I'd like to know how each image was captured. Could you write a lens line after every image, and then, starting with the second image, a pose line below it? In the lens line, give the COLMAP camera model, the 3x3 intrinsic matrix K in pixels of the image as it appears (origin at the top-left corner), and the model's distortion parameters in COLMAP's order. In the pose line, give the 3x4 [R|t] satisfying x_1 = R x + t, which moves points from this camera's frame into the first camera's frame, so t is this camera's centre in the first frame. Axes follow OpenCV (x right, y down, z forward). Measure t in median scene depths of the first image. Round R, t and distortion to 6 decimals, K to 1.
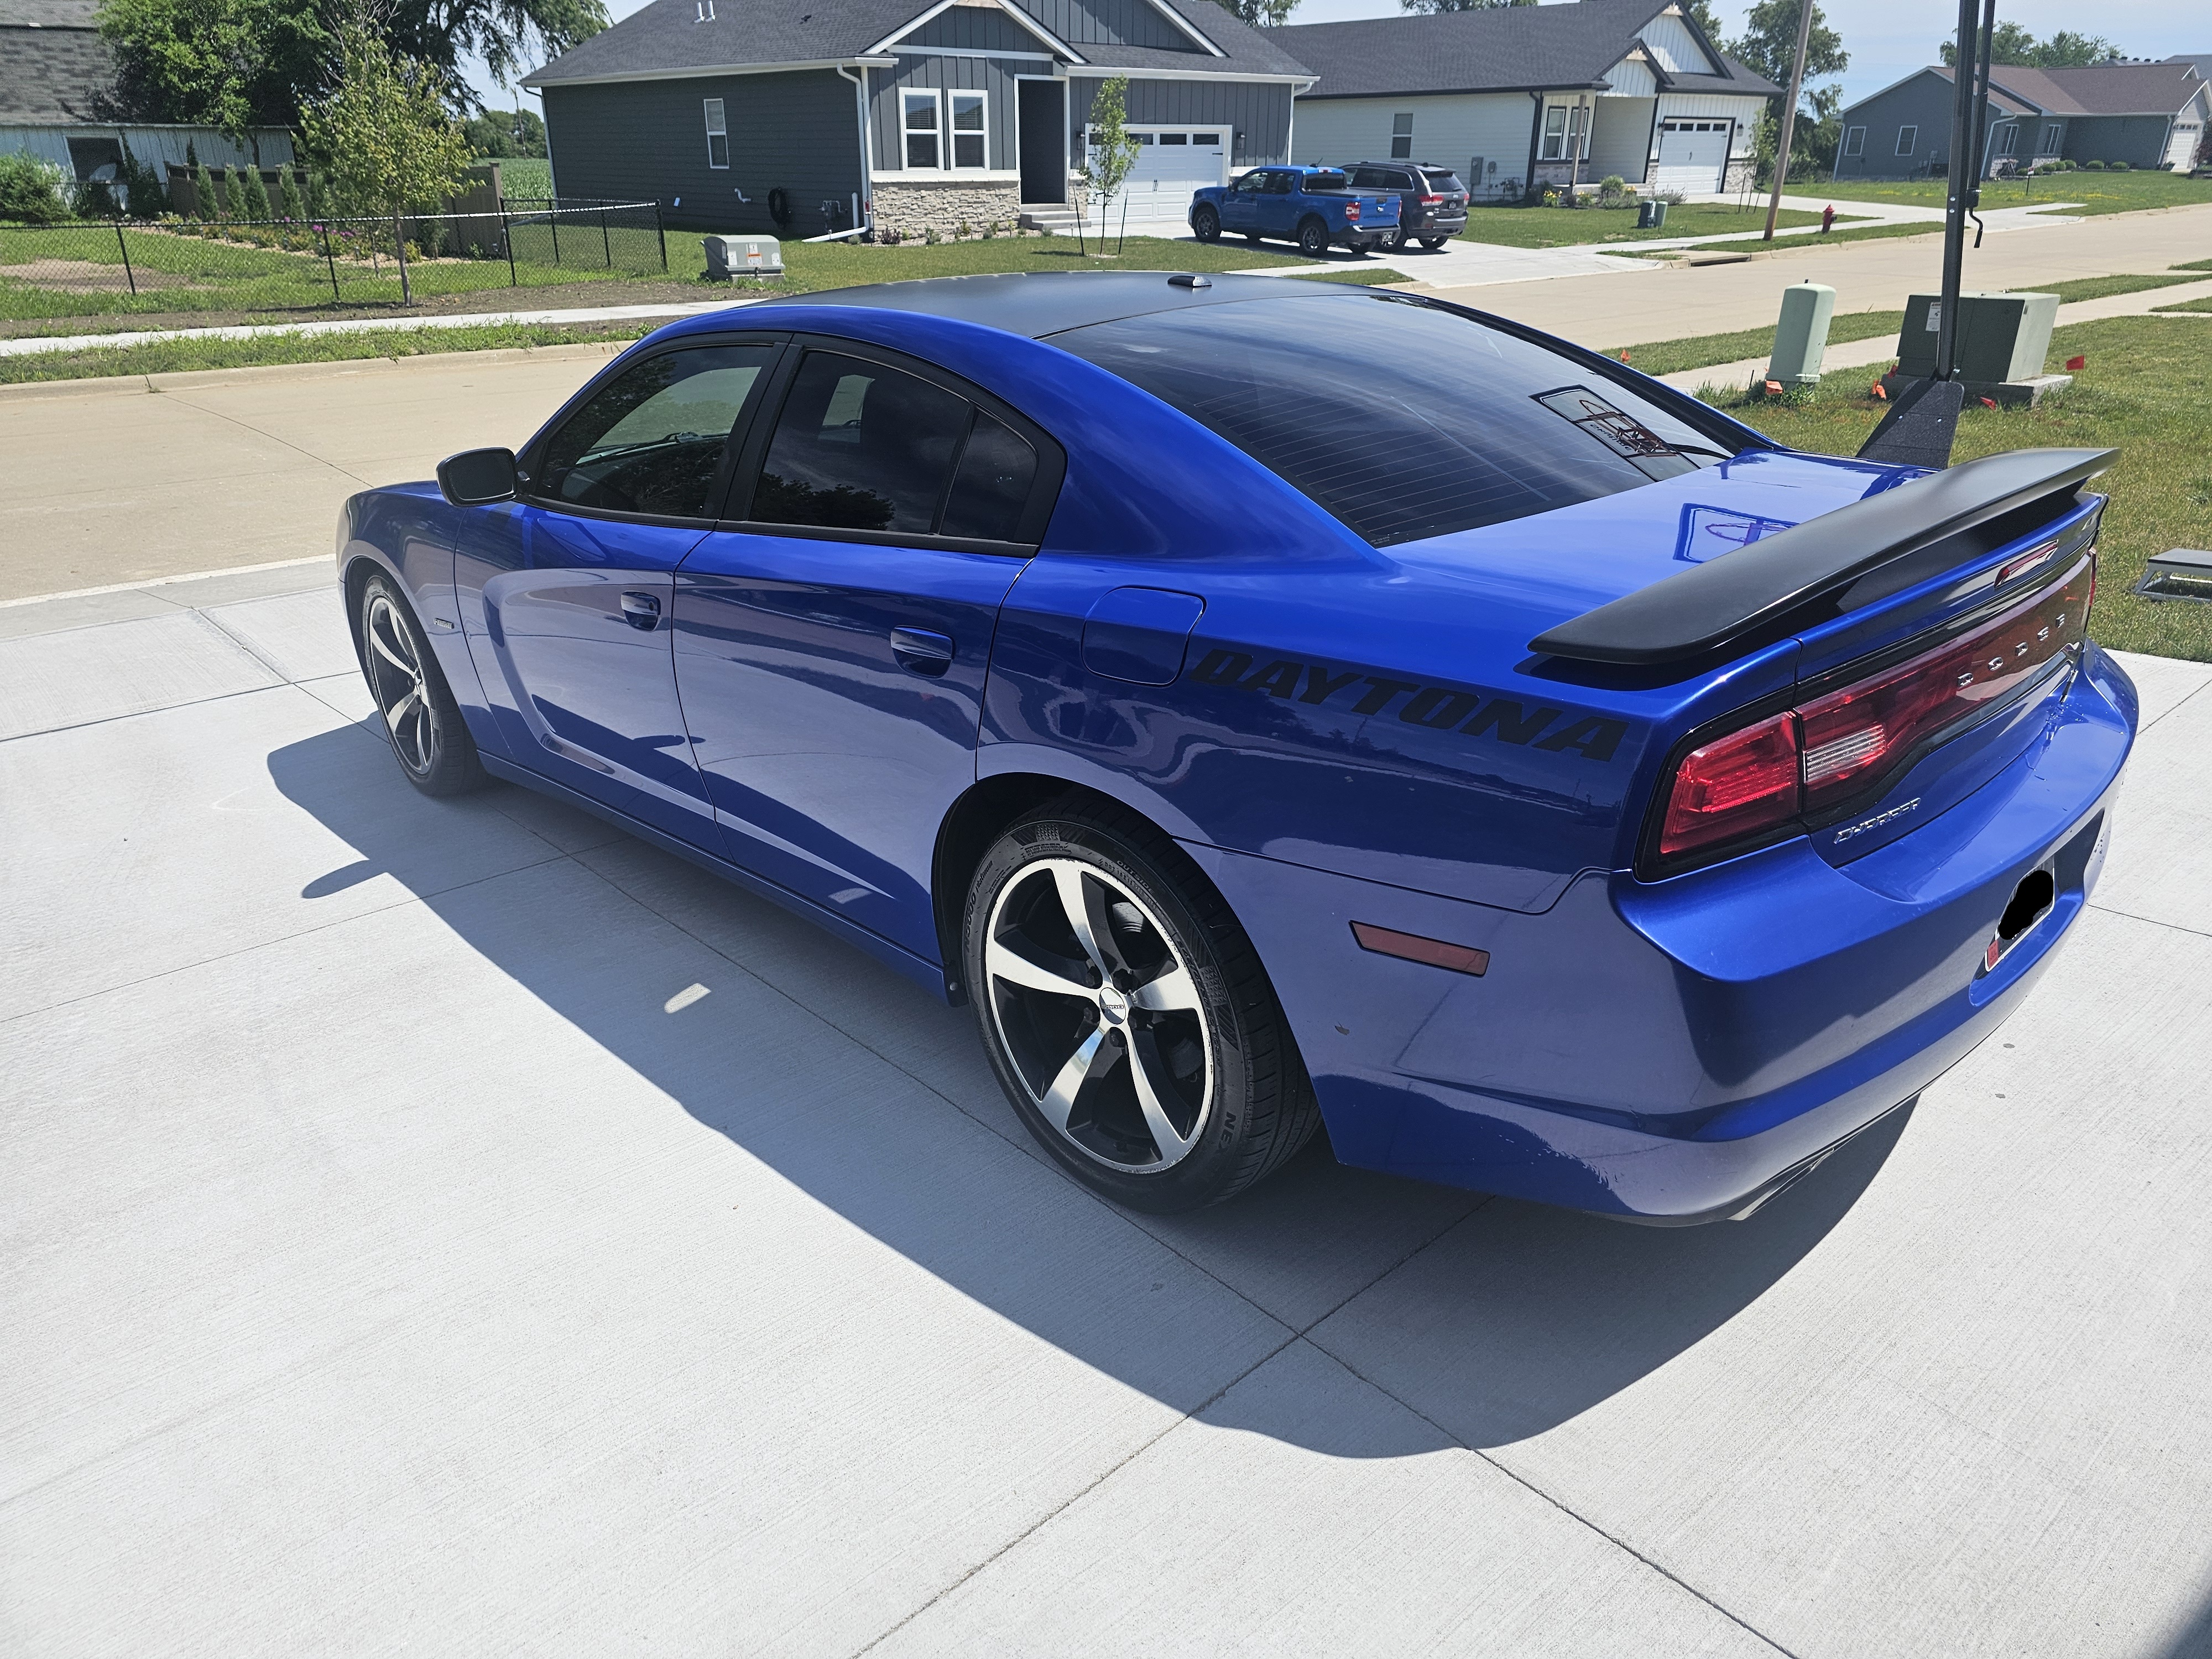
lens RADIAL K [[1530.6, 0, 1106.0], [0, 1530.6, 829.5], [0, 0, 1]] dist [0.014662, -0.008844]
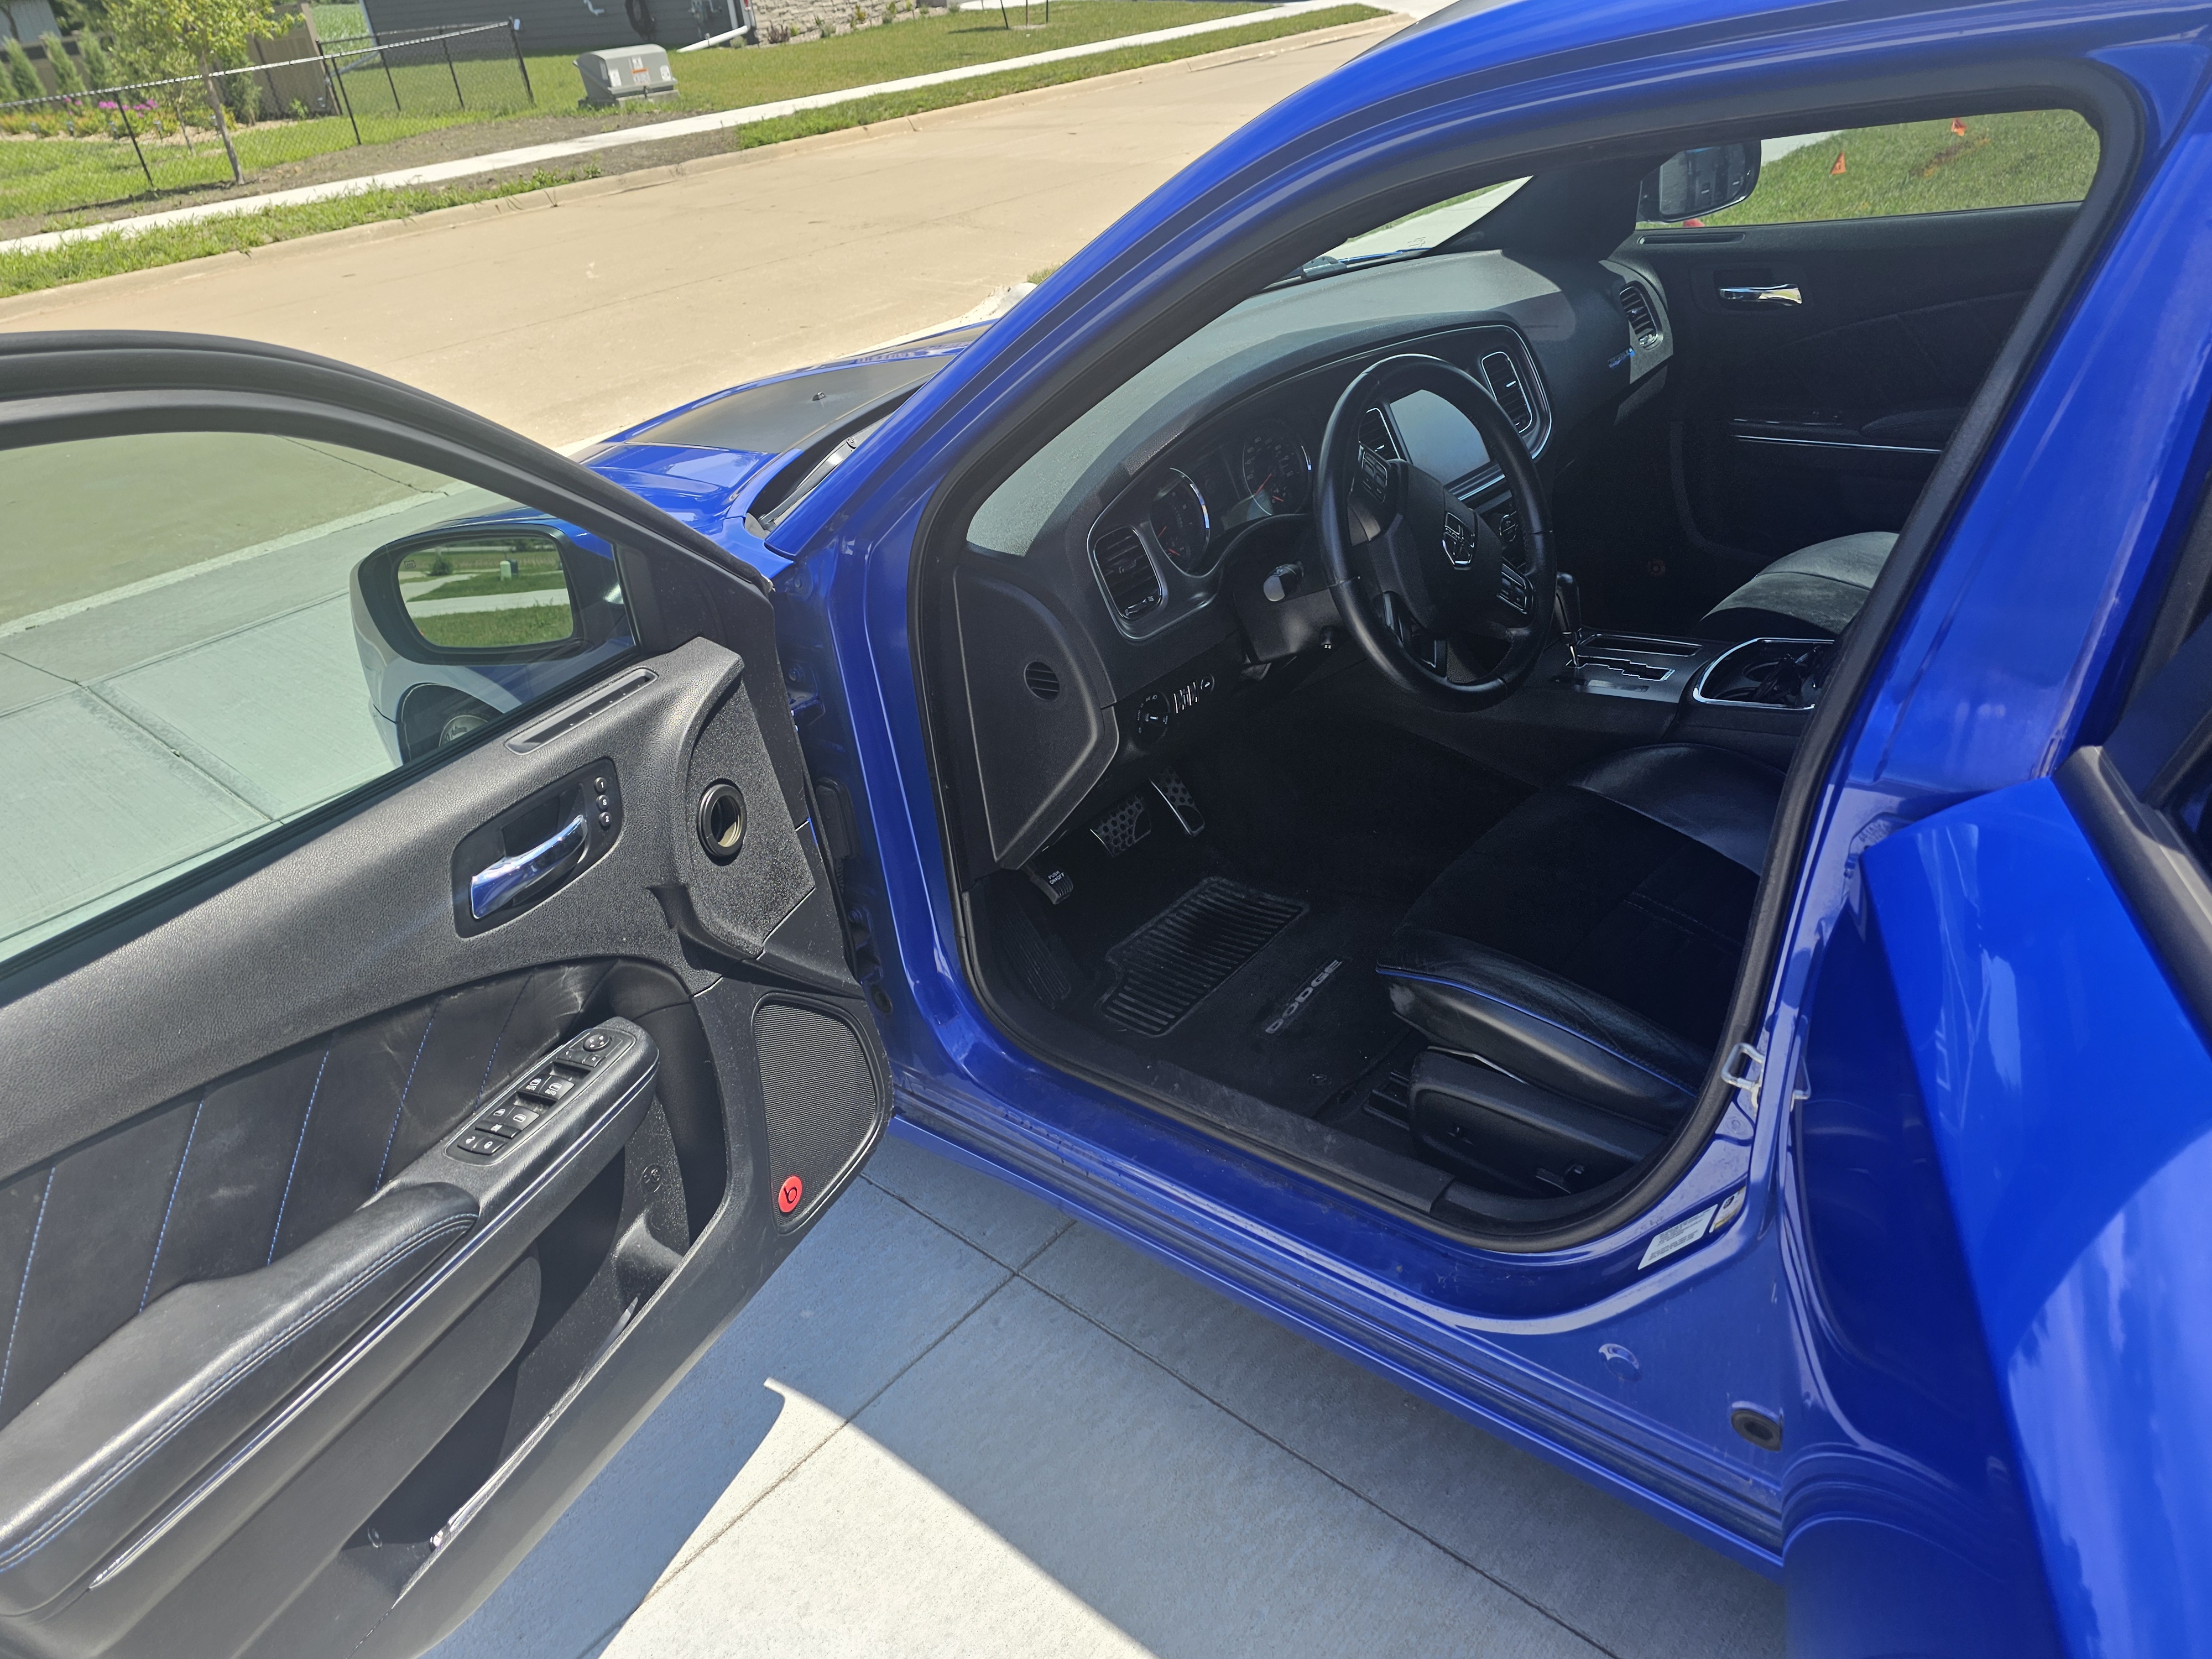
lens RADIAL K [[1530.6, 0, 1106.0], [0, 1530.6, 829.5], [0, 0, 1]] dist [0.014662, -0.008844]
pose [[0.989899, -0.137900, 0.032917, -0.057512], [0.133003, 0.983679, 0.121186, -0.031249], [-0.049091, -0.115584, 0.992084, 0.096931]]
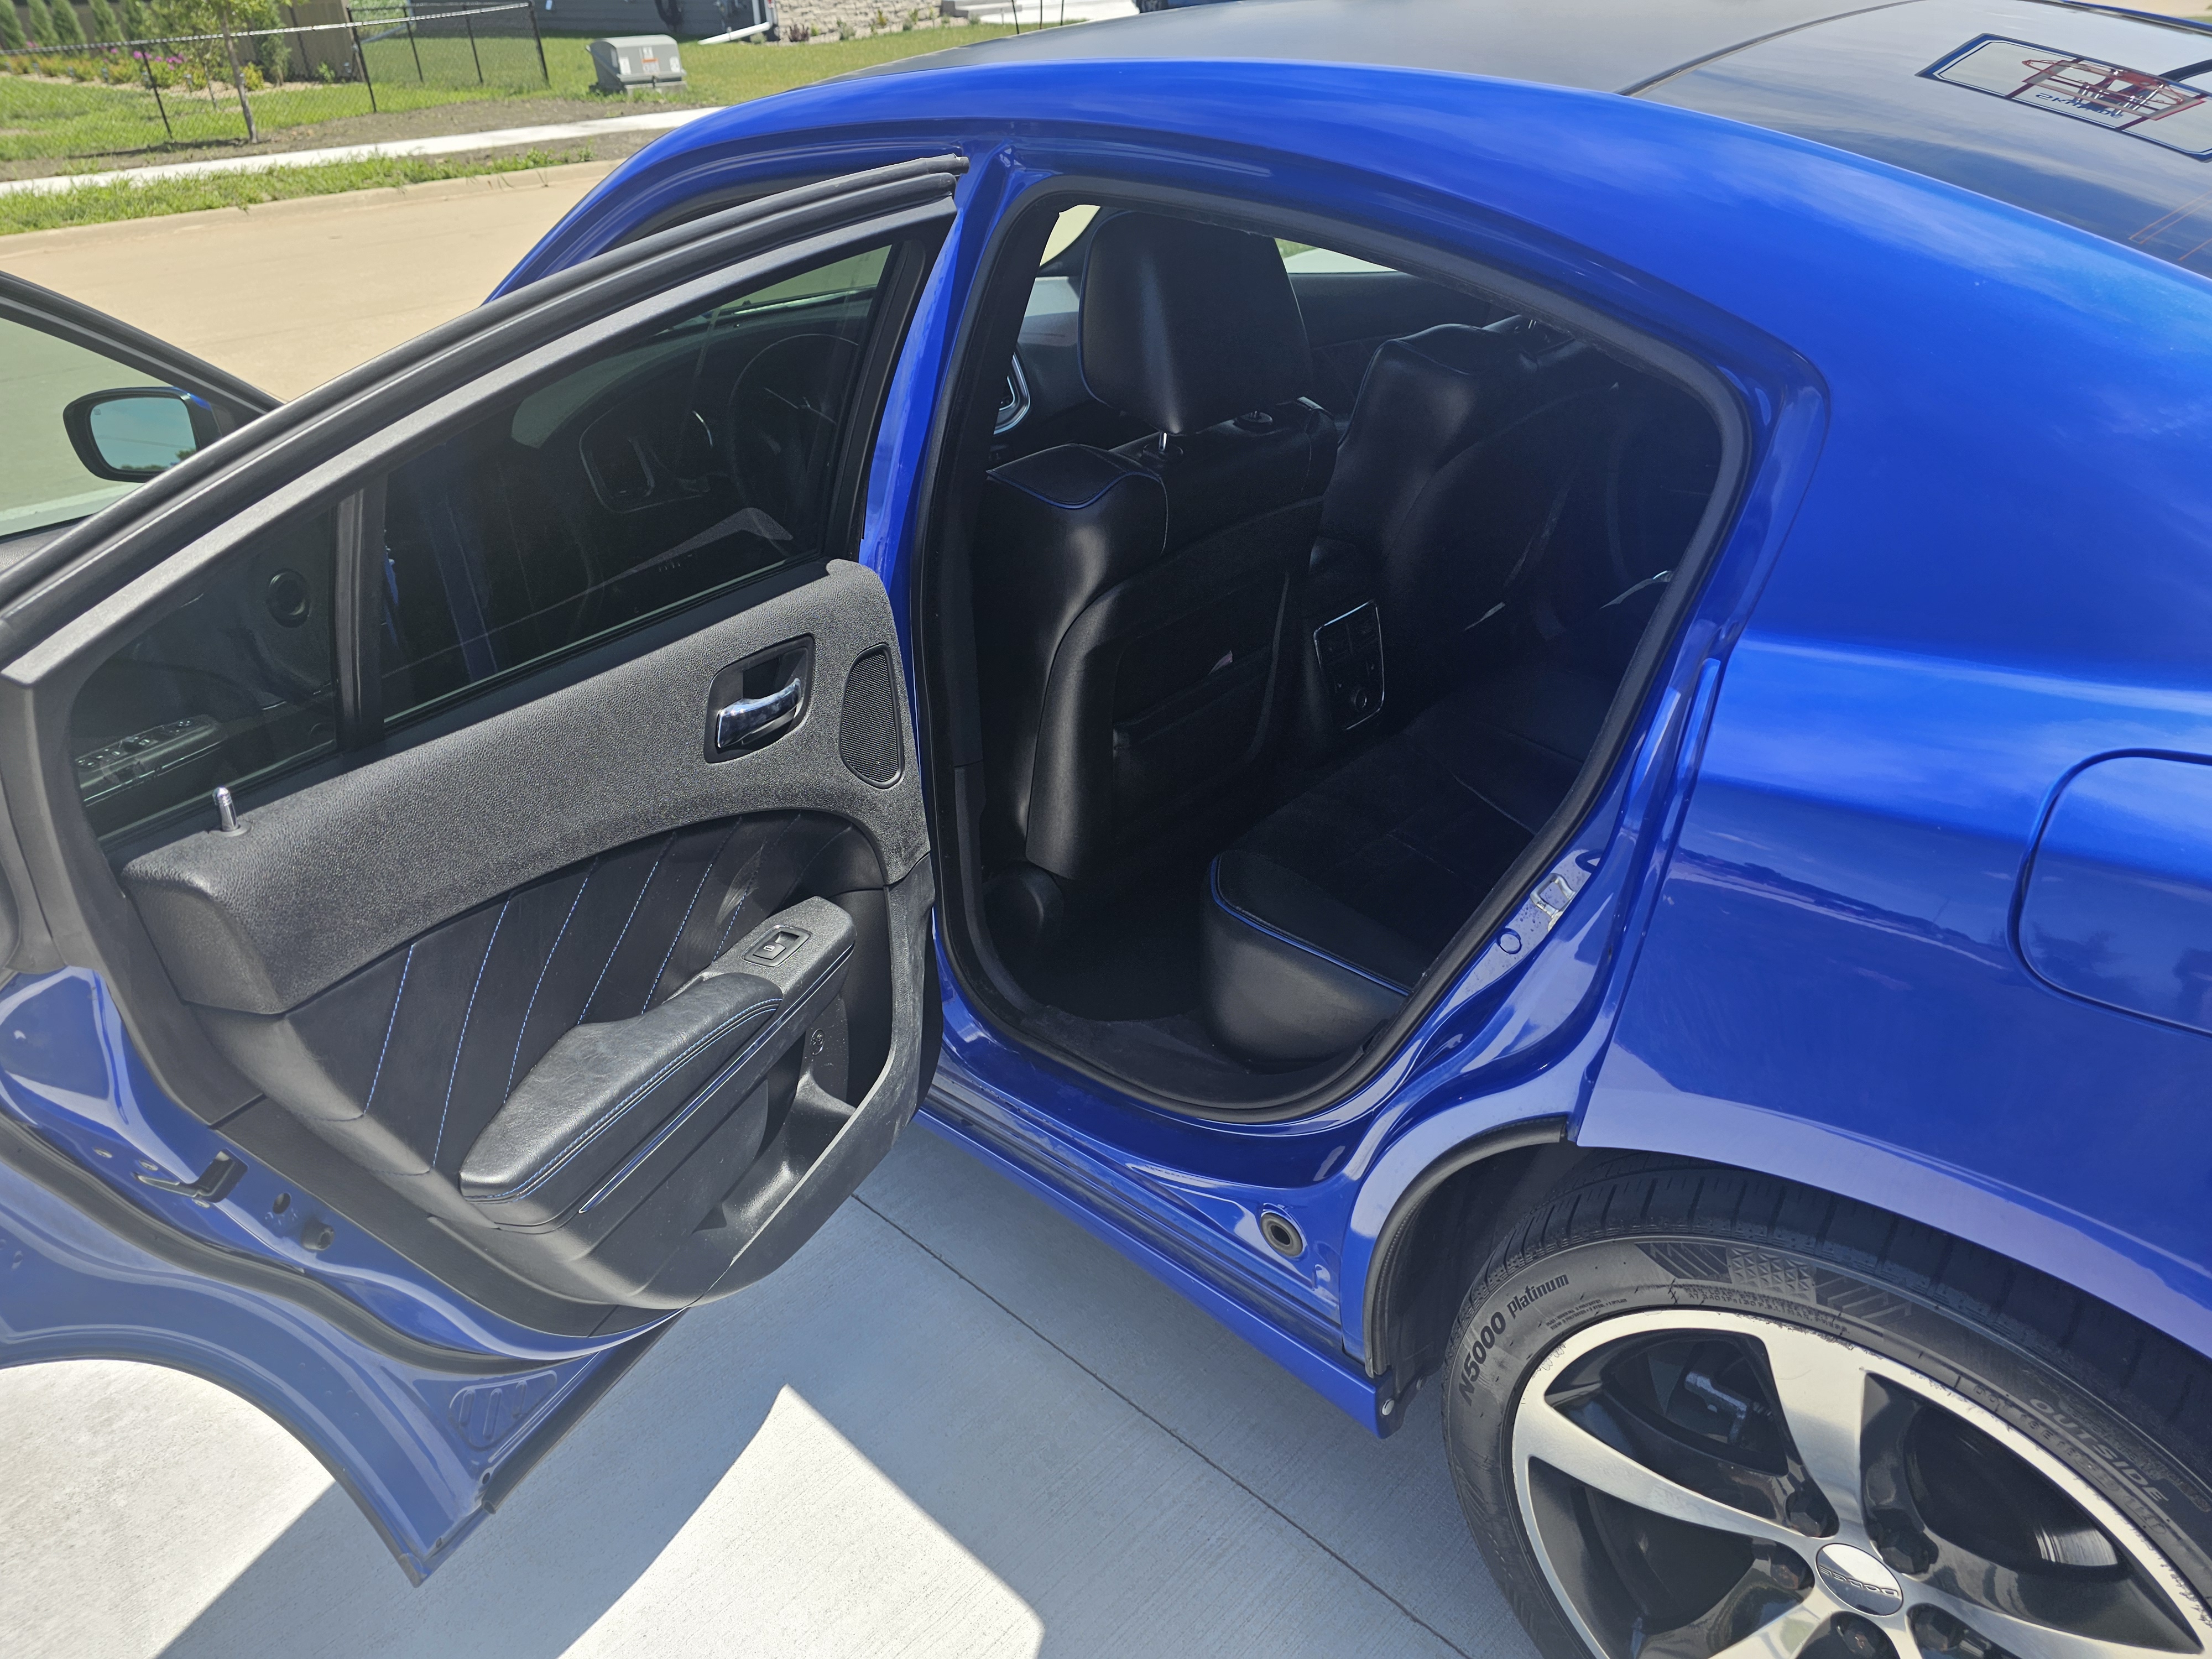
lens RADIAL K [[1534.9, 0, 1100.1], [0, 1534.9, 884.2], [0, 0, 1]] dist [0.008720, -0.005754]
pose [[0.997738, -0.062050, 0.025843, -0.024770], [0.057870, 0.988553, 0.139334, -0.019087], [-0.034193, -0.137524, 0.989908, 0.061428]]
